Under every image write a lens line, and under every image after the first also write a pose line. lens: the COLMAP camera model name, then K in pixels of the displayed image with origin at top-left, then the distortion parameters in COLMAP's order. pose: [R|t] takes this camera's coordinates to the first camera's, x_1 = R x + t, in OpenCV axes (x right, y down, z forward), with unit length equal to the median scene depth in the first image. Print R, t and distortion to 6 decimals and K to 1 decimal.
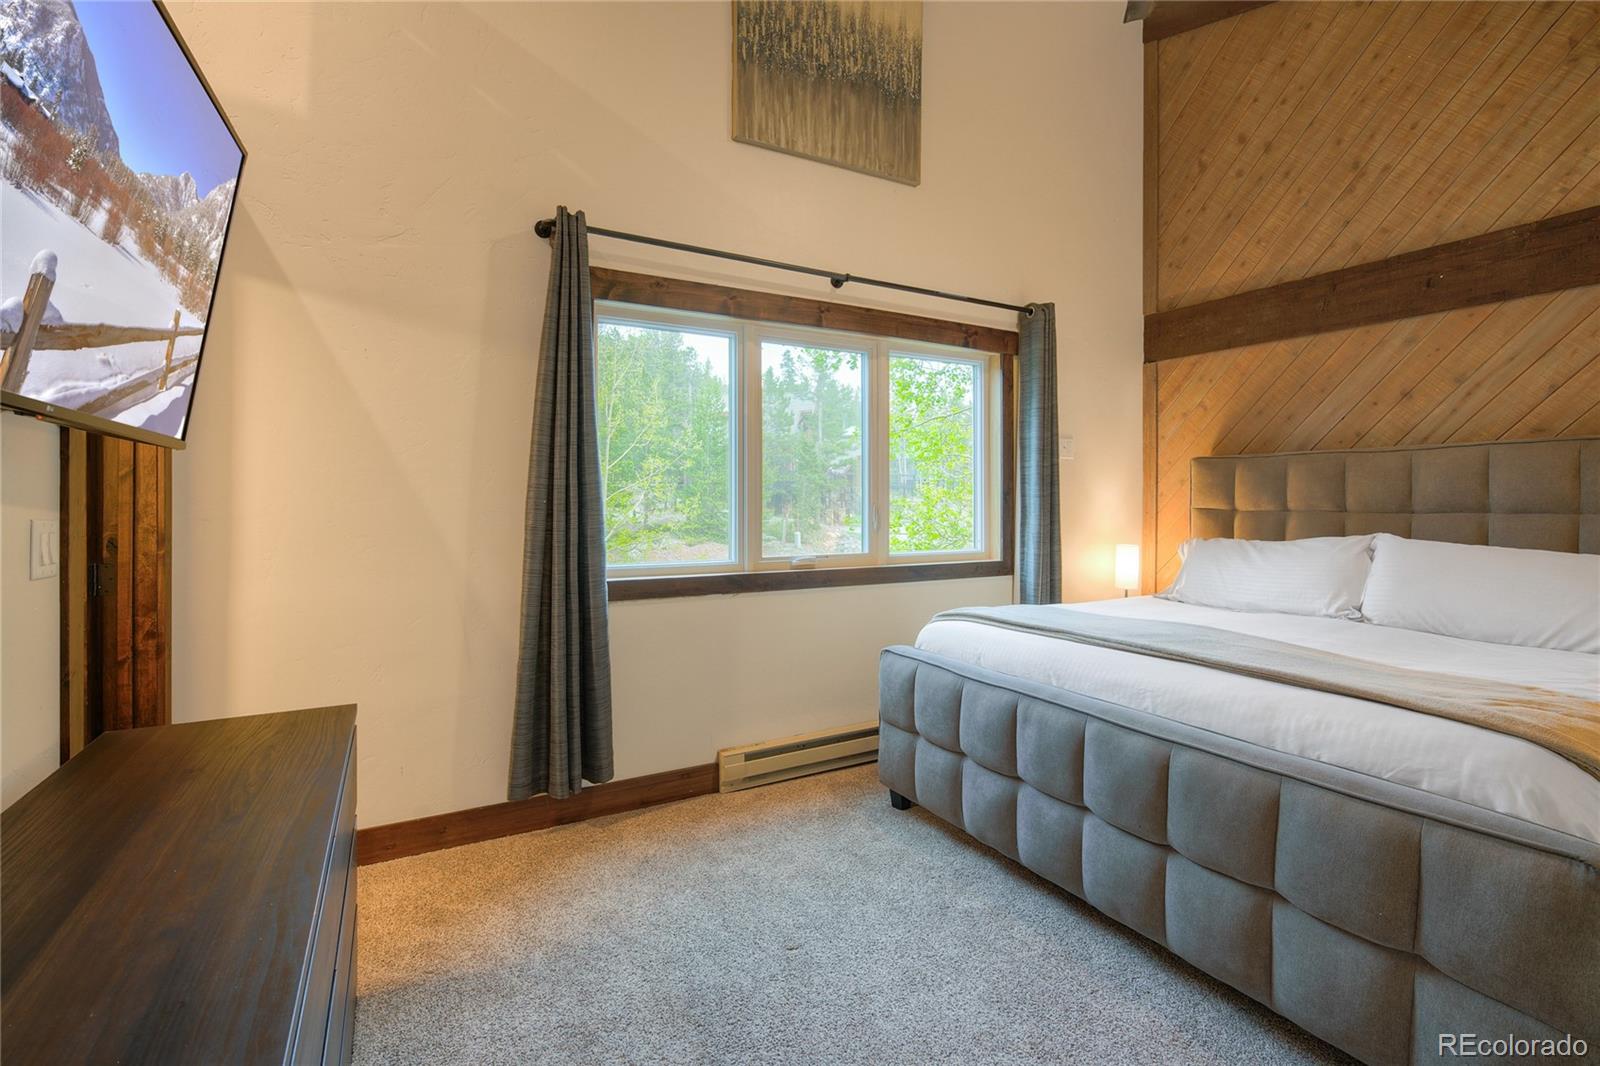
lens RADIAL K [[725.2, 0, 807.1], [0, 725.2, 511.8], [0, 0, 1]] dist [-0.007694, 0.000659]
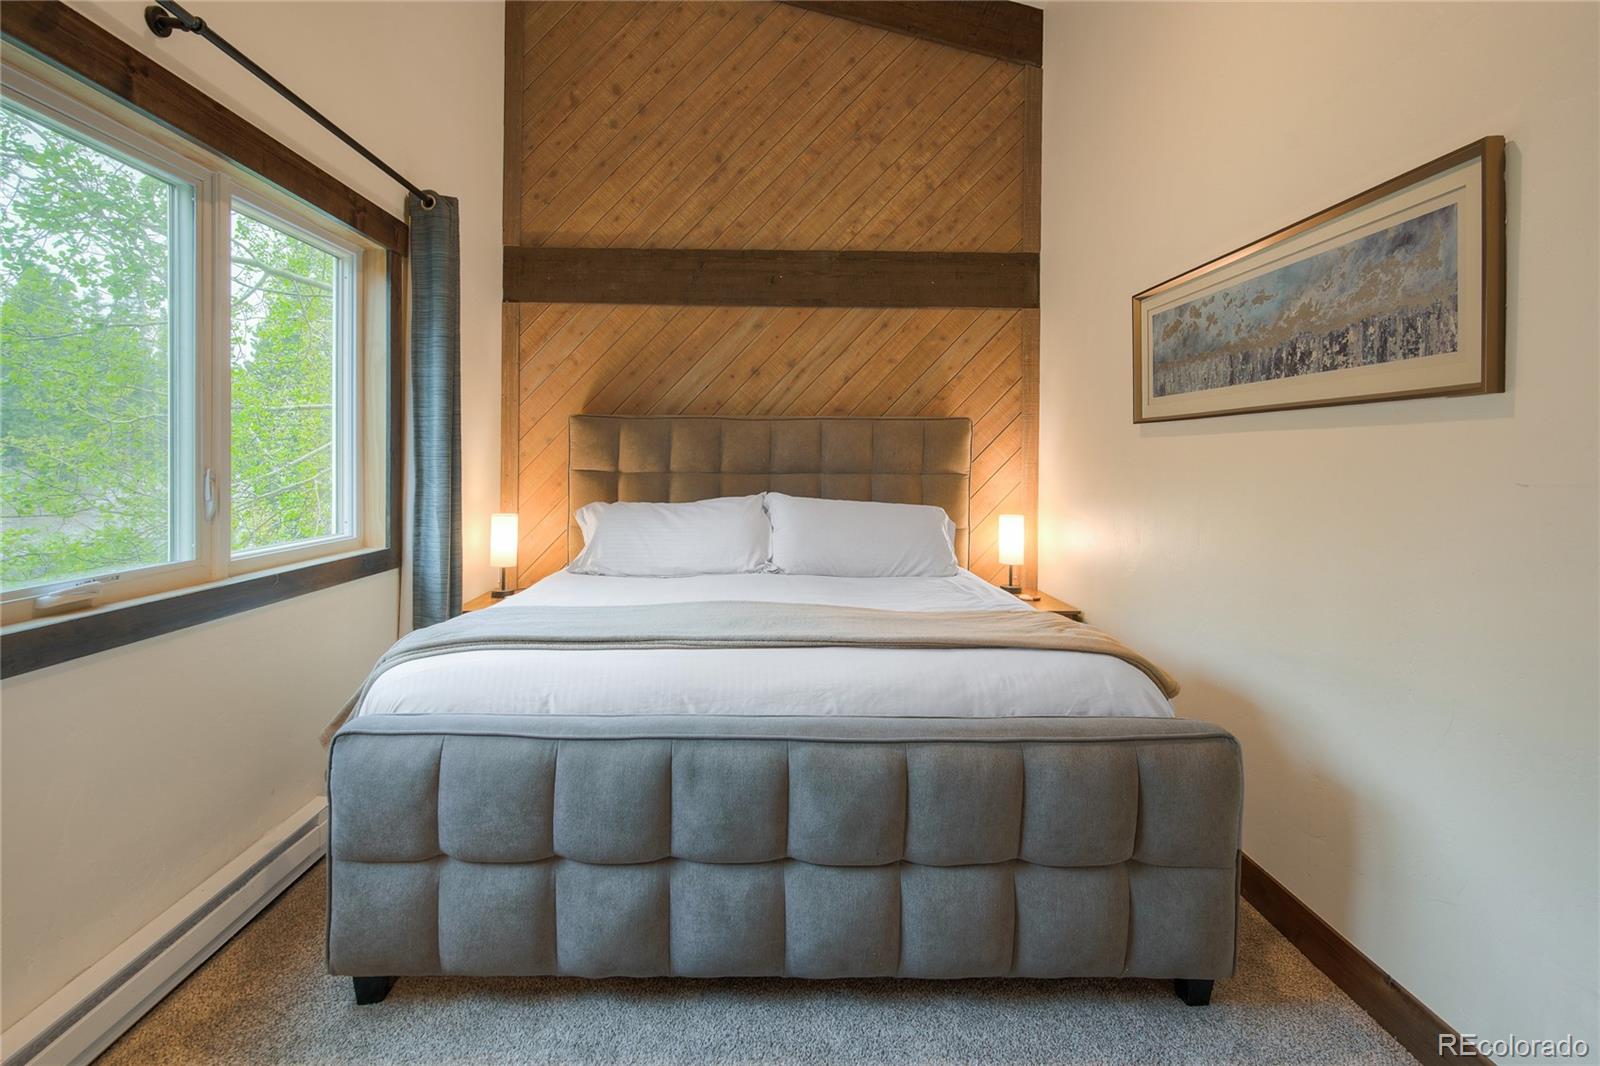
lens RADIAL K [[746.1, 0, 794.5], [0, 746.1, 469.1], [0, 0, 1]] dist [-0.012862, 0.000610]
pose [[0.483438, -0.006093, 0.875358, -0.185938], [0.005378, 0.999978, 0.003991, -0.010064], [-0.875362, 0.002778, 0.483459, 0.357242]]
